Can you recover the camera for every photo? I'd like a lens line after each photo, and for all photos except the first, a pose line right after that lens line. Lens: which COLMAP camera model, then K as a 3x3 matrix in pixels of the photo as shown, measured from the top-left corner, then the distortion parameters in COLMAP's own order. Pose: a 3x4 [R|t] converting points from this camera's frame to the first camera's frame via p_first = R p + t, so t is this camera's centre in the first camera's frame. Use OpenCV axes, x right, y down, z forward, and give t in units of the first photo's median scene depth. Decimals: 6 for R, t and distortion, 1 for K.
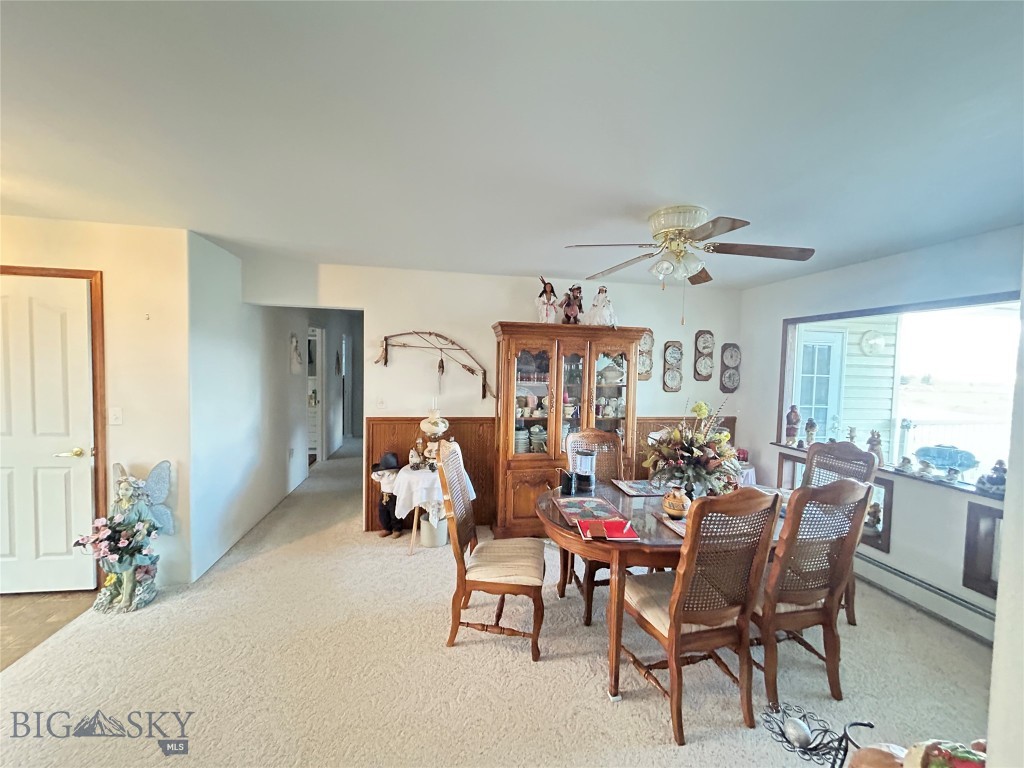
lens RADIAL K [[413.1, 0, 511.3], [0, 413.1, 383.0], [0, 0, 1]] dist [-0.001275, 0.000199]
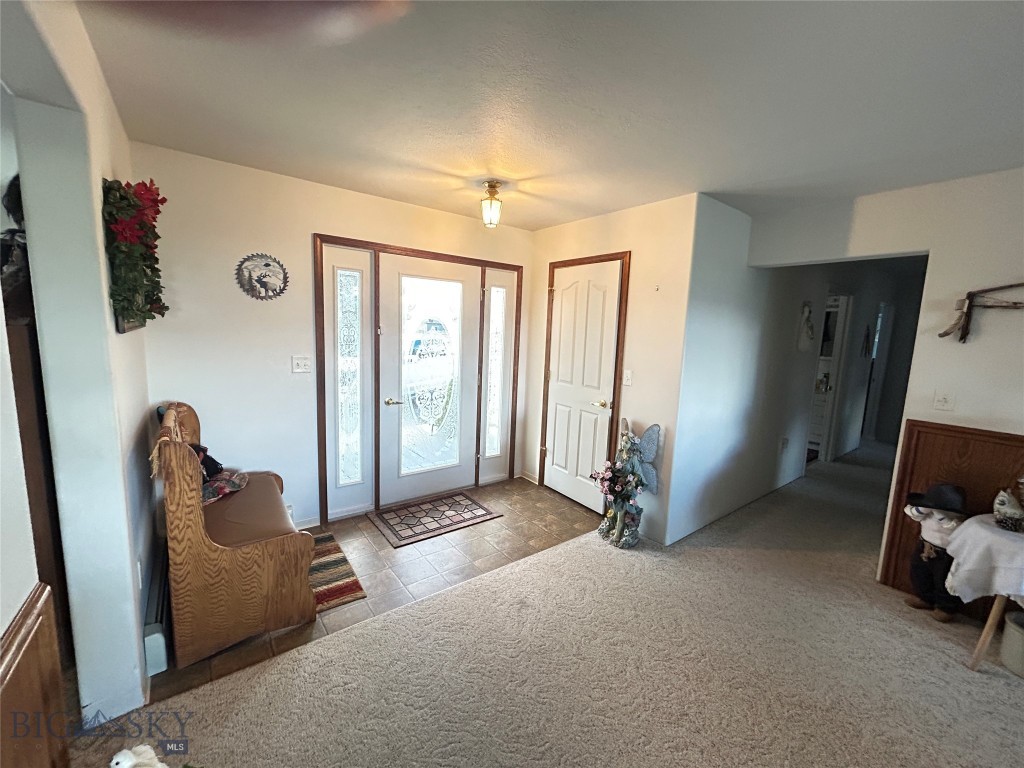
lens RADIAL K [[413.1, 0, 511.3], [0, 413.1, 383.0], [0, 0, 1]] dist [-0.001275, 0.000199]
pose [[0.449301, 0.111979, -0.886335, -0.081359], [-0.069319, 0.993492, 0.090378, 0.013659], [0.890687, 0.020833, 0.454139, 0.190156]]
